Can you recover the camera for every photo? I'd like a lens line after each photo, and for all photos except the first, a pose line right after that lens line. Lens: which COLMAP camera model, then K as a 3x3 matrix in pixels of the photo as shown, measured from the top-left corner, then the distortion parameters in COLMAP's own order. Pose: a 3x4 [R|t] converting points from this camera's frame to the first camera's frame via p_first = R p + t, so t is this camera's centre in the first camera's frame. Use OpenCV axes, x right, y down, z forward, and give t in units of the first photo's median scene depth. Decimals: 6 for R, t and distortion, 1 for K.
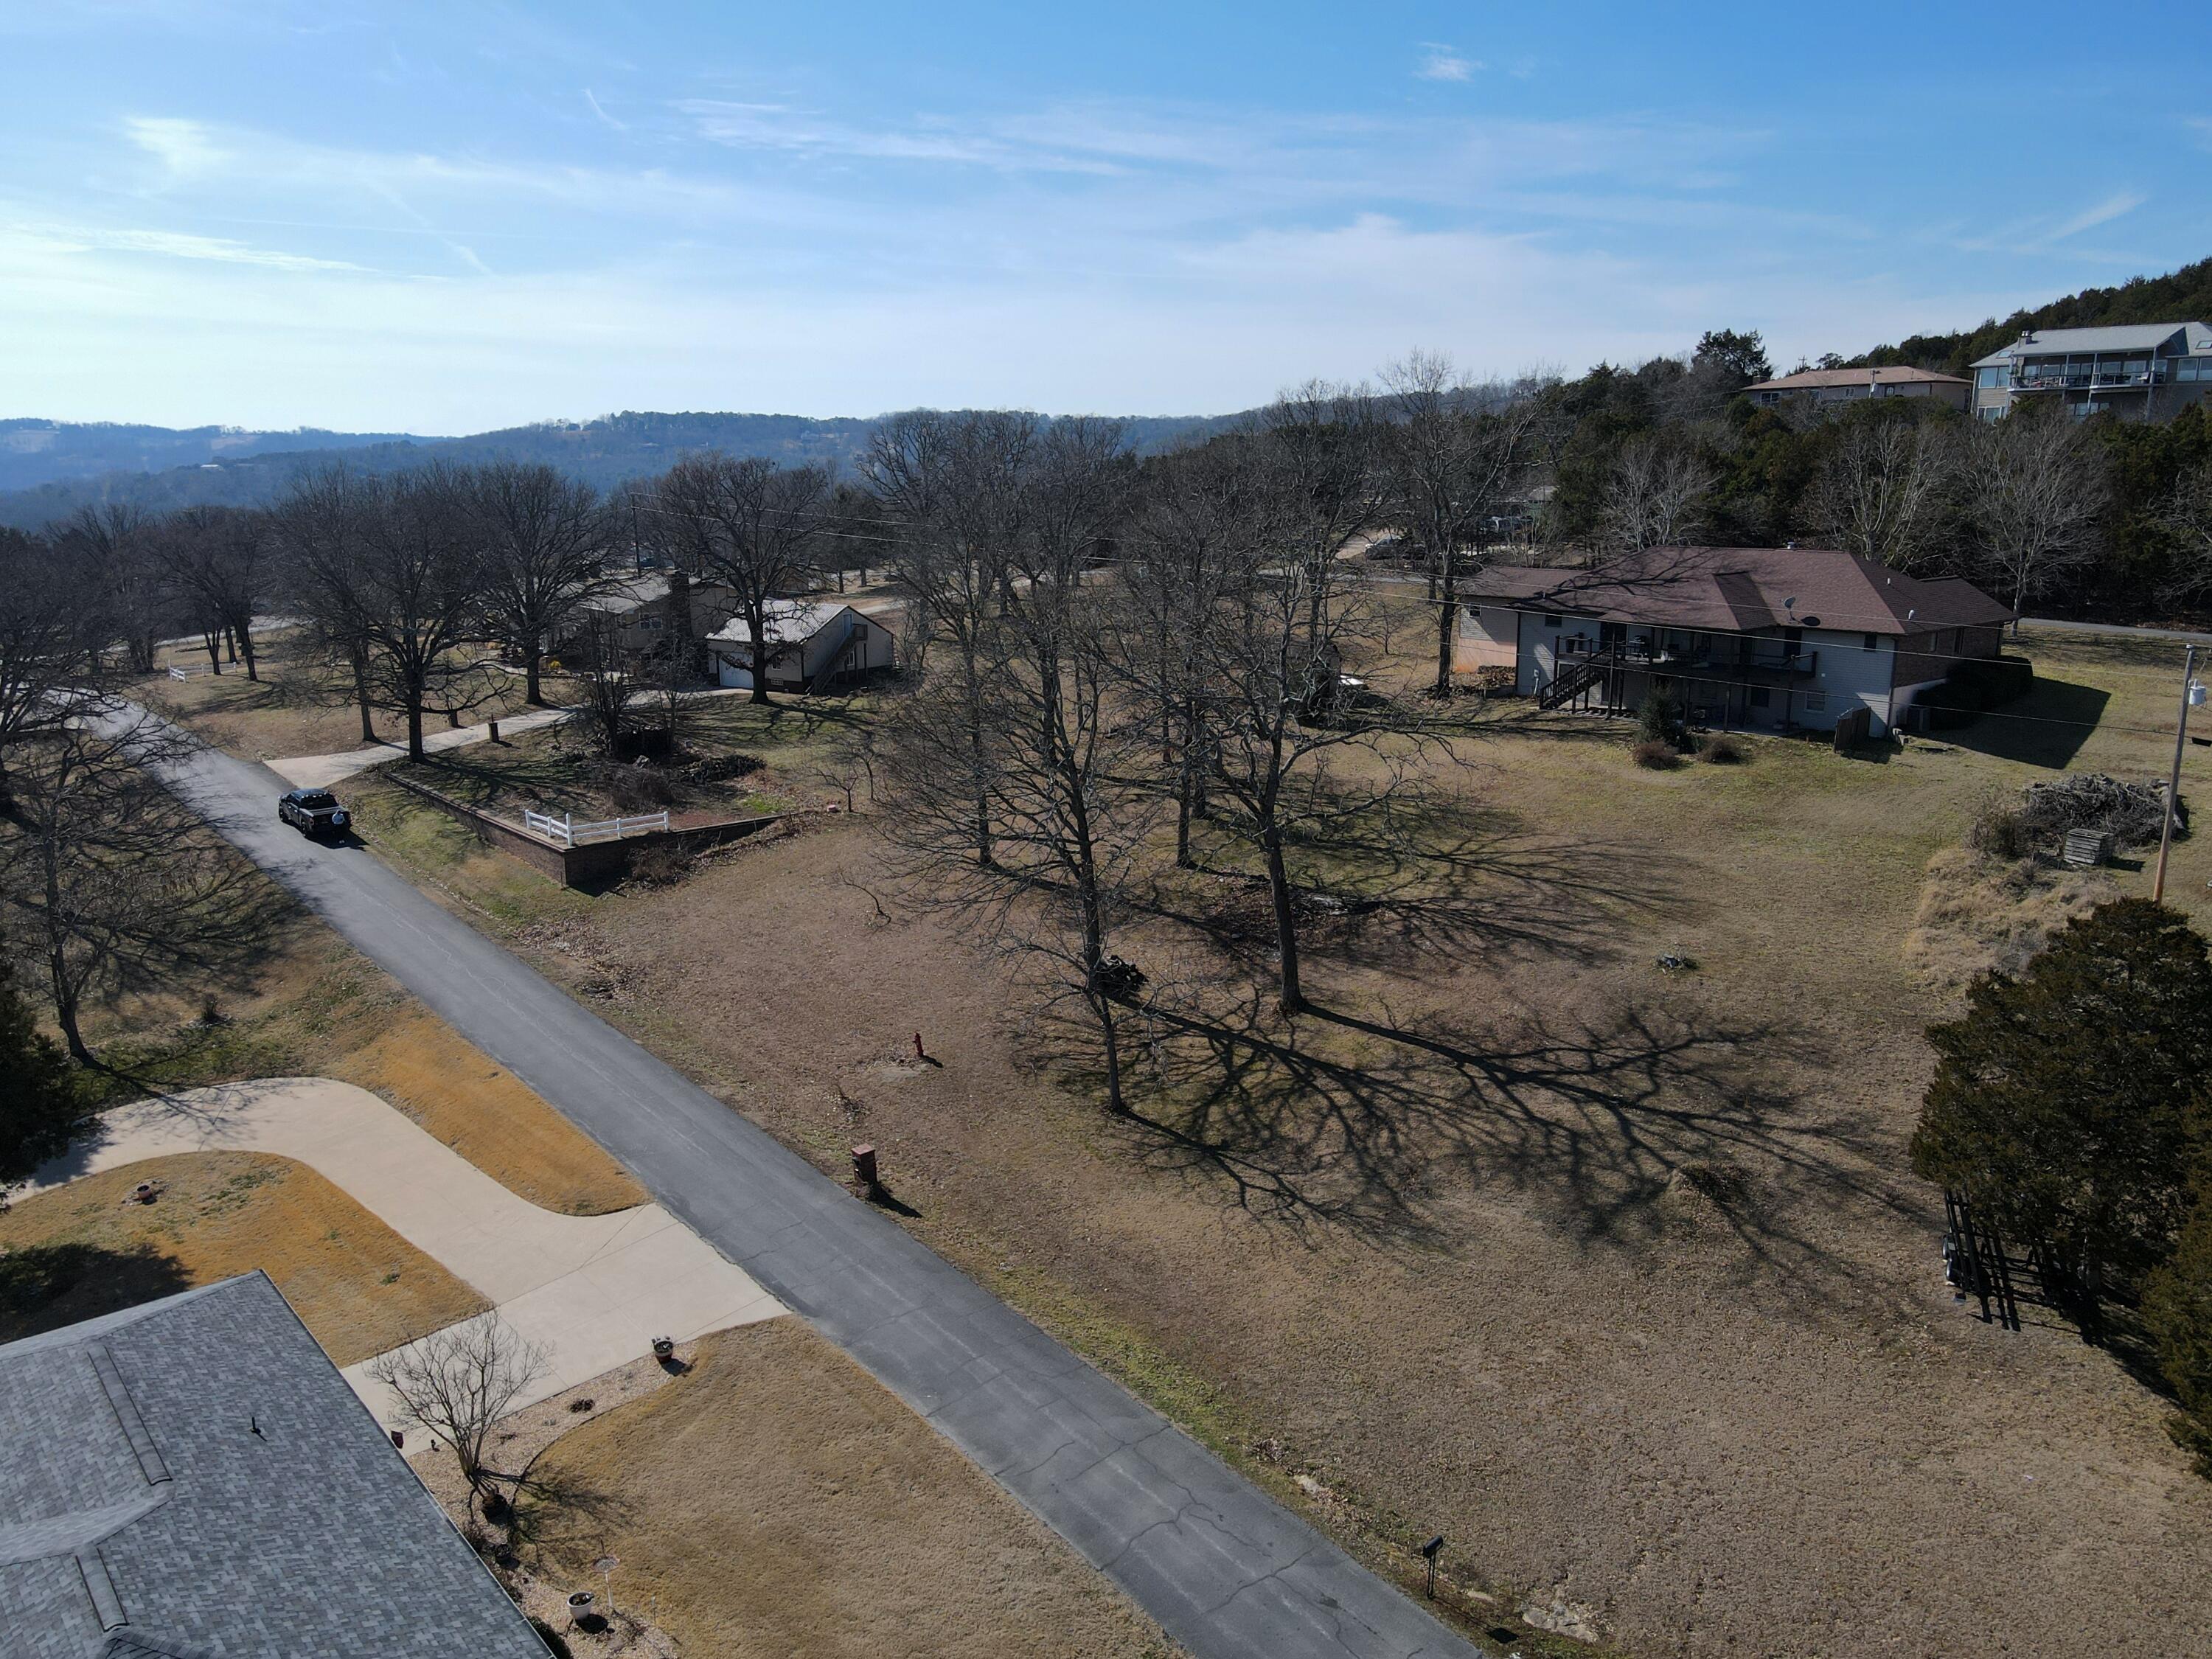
lens RADIAL K [[1622.1, 0, 1109.8], [0, 1622.1, 829.0], [0, 0, 1]] dist [0.001827, 0.019405]
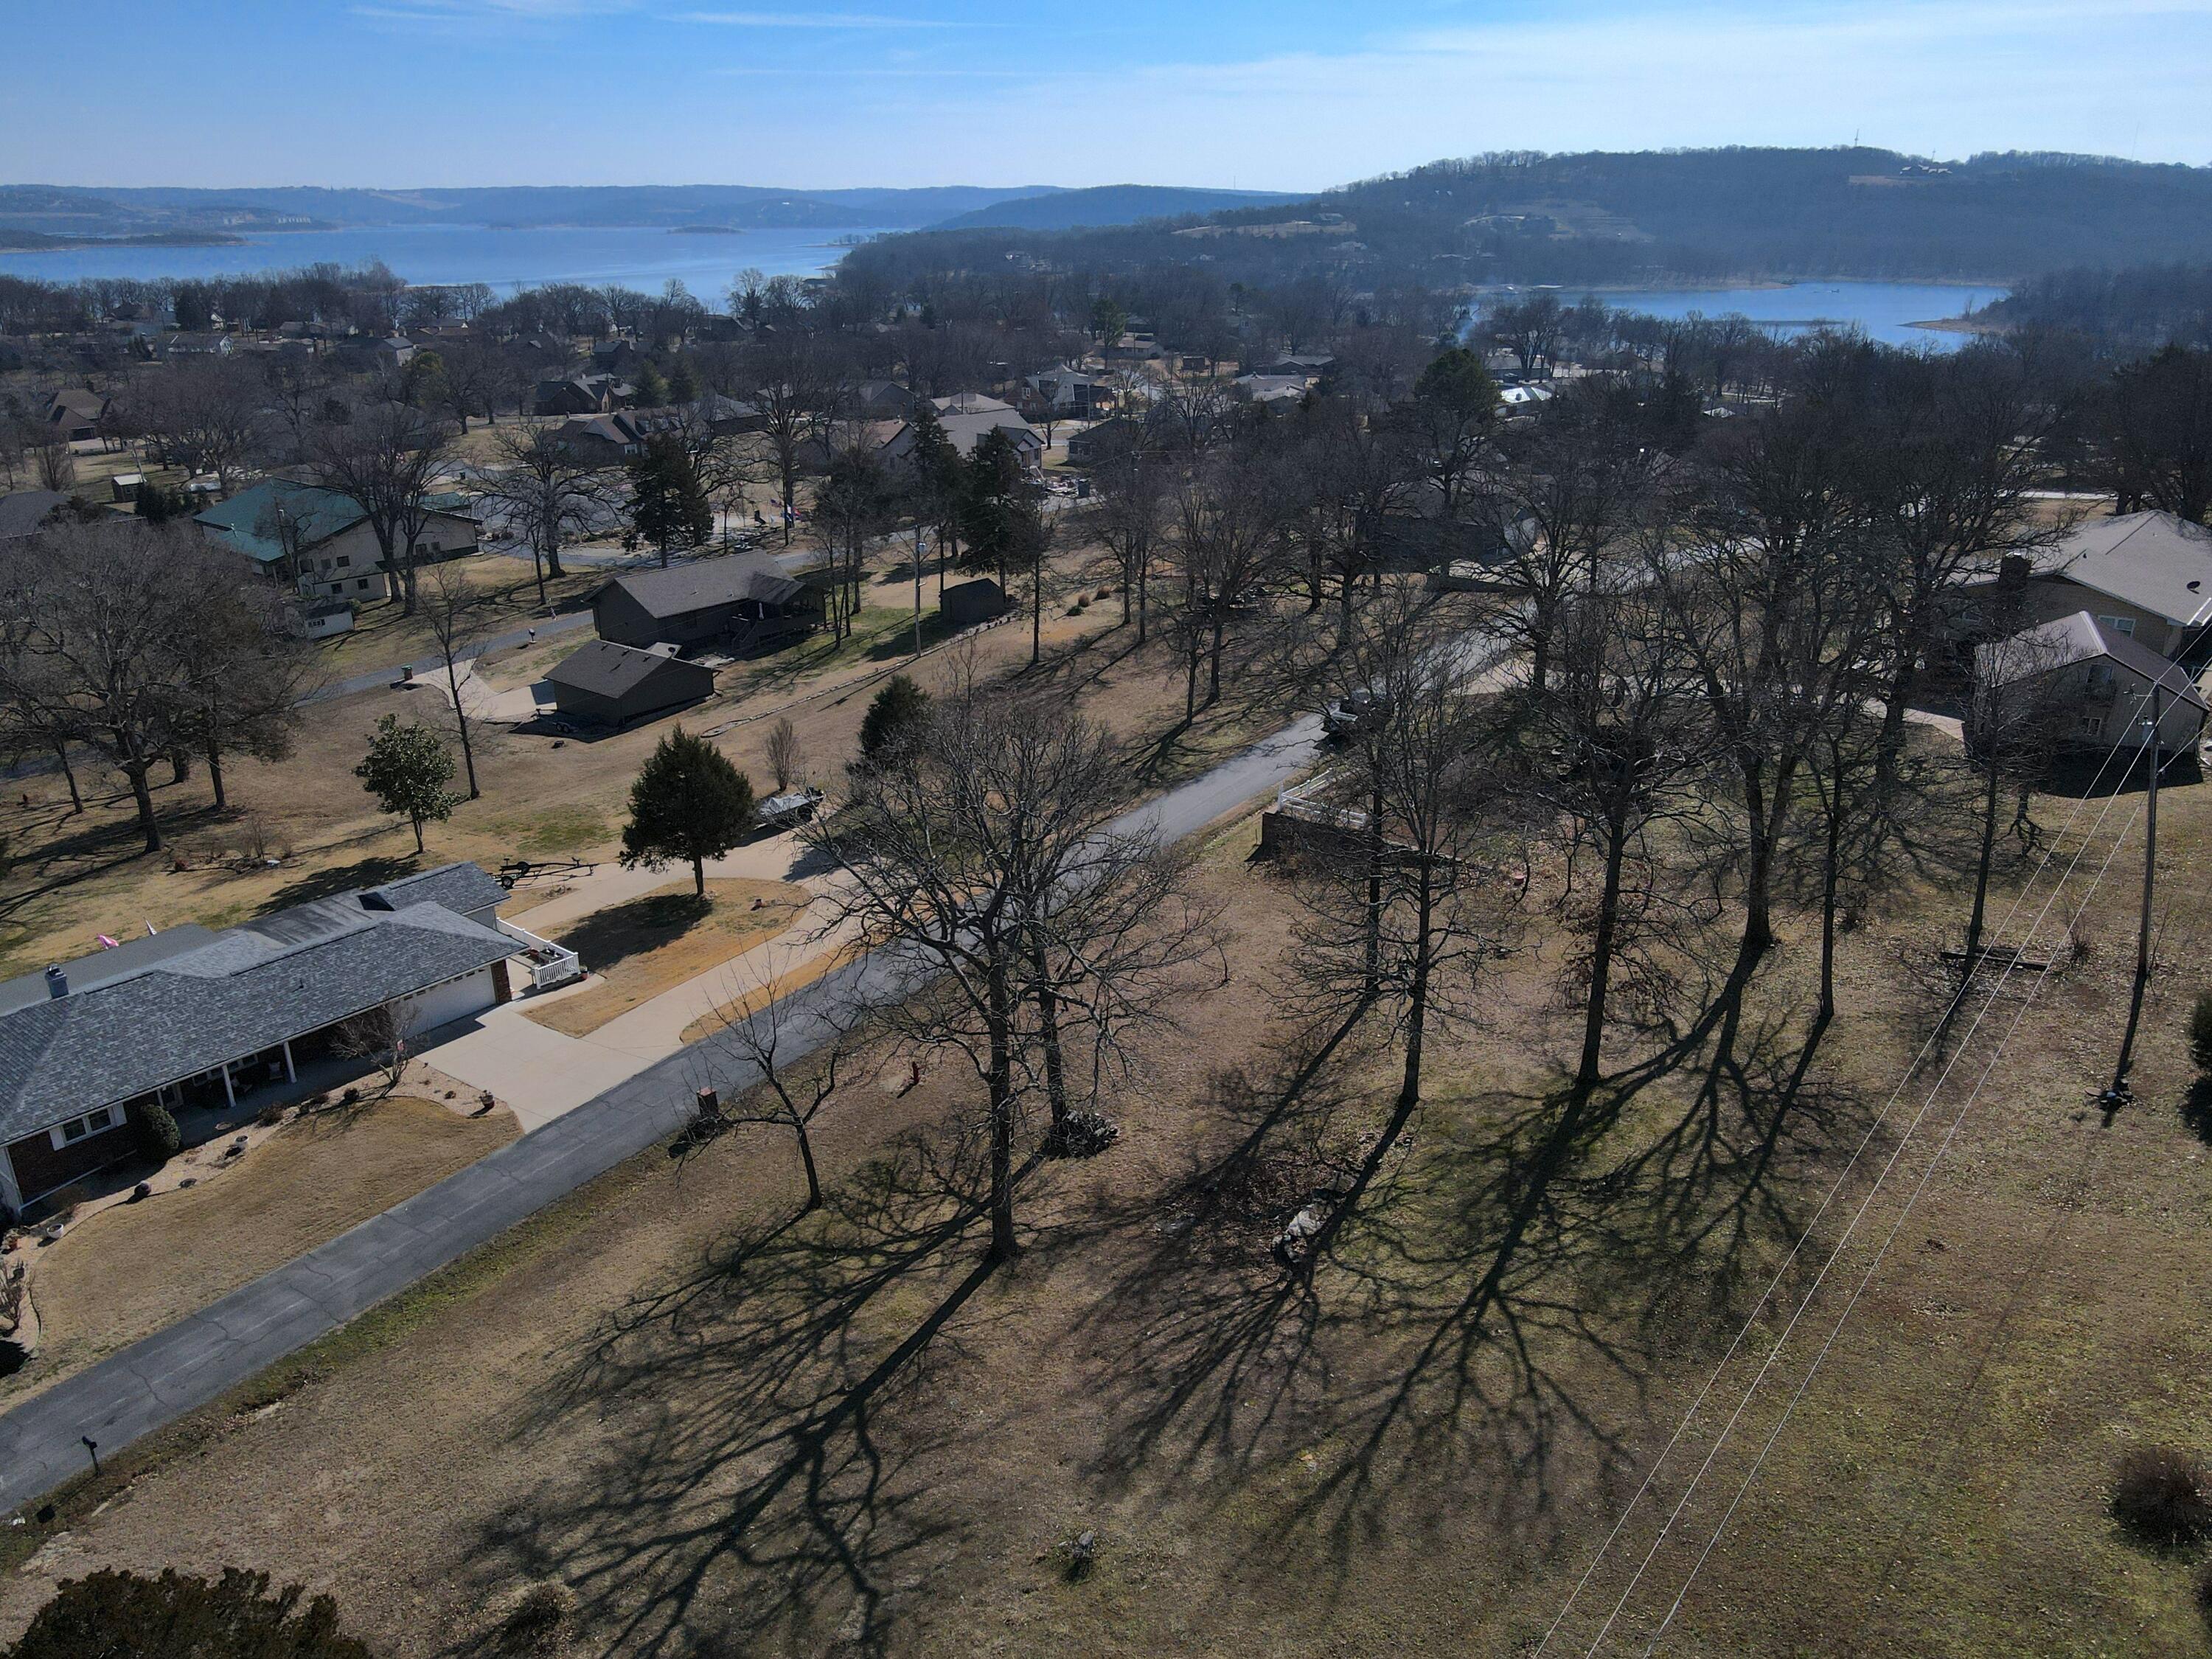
lens RADIAL K [[1622.1, 0, 1111.5], [0, 1622.1, 845.3], [0, 0, 1]] dist [0.001827, 0.019405]
pose [[0.179130, 0.359446, -0.915812, 0.881299], [-0.208913, 0.923536, 0.321615, -0.400108], [0.961388, 0.133715, 0.240526, 0.875780]]
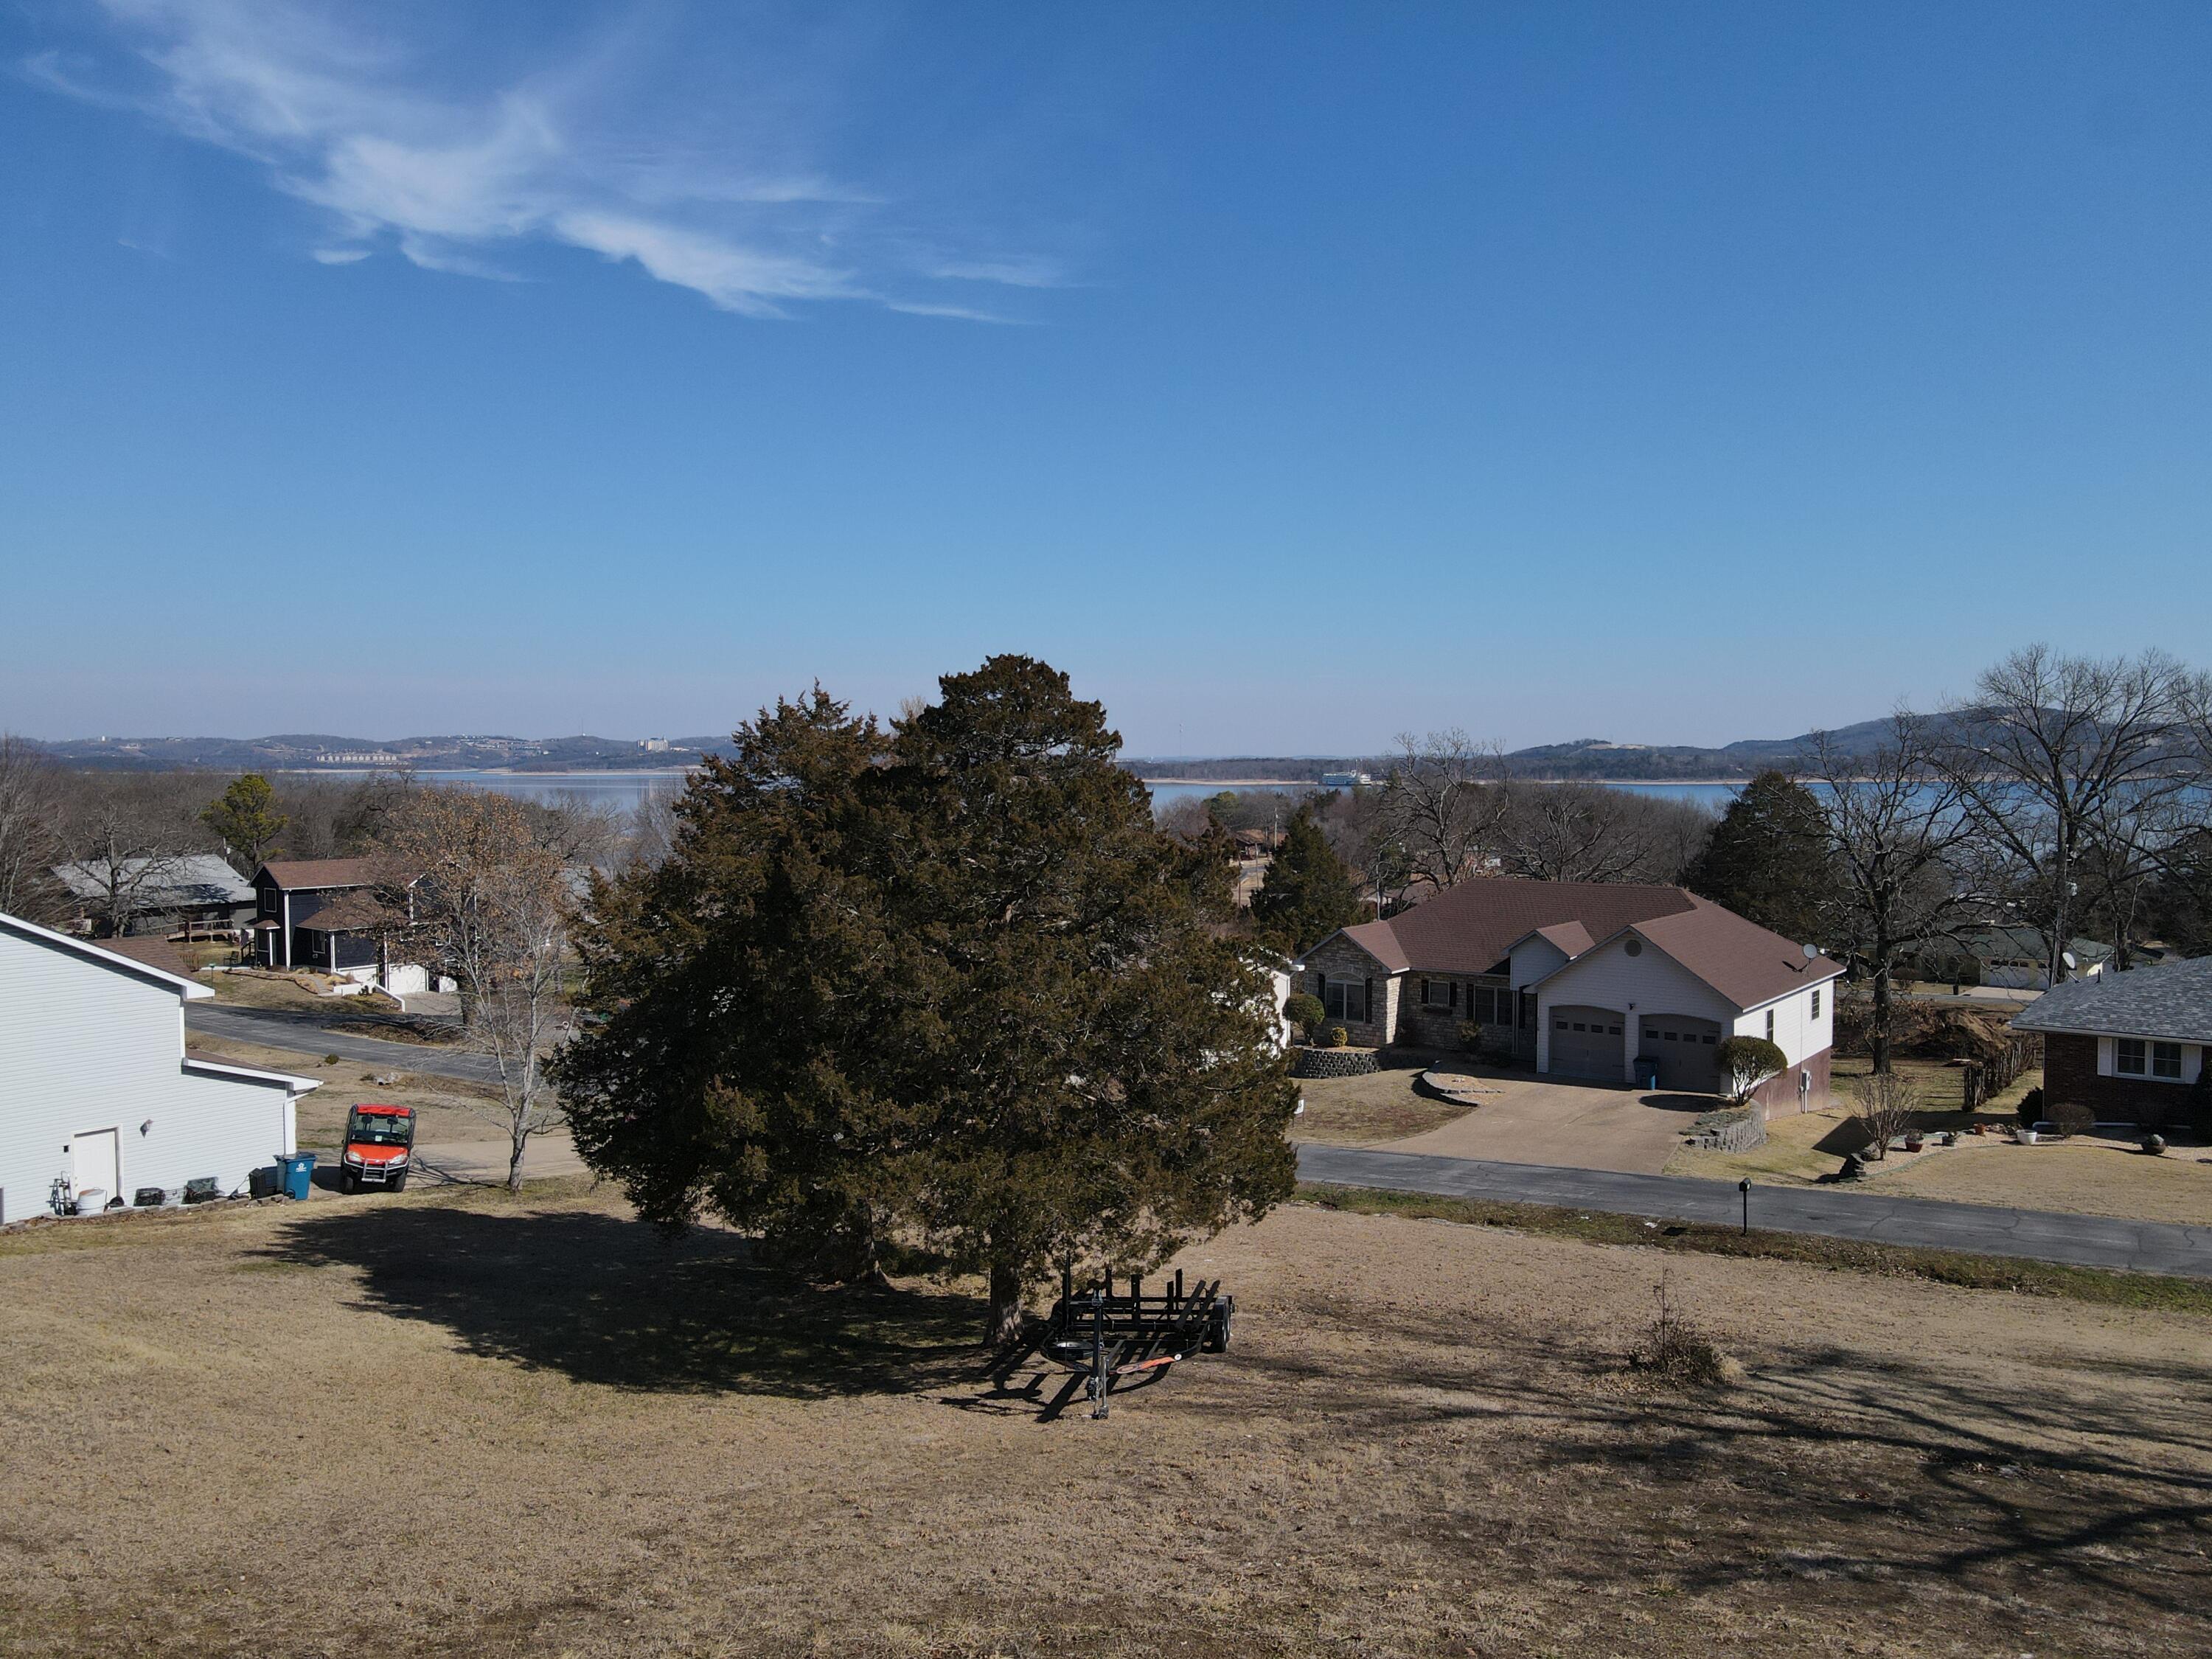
lens RADIAL K [[1622.1, 0, 1105.8], [0, 1622.1, 841.5], [0, 0, 1]] dist [0.001827, 0.019405]
pose [[-0.977211, 0.014869, -0.211751, 0.529913], [-0.041228, 0.965254, 0.258042, -0.038091], [0.208230, 0.260892, -0.942643, 1.163886]]
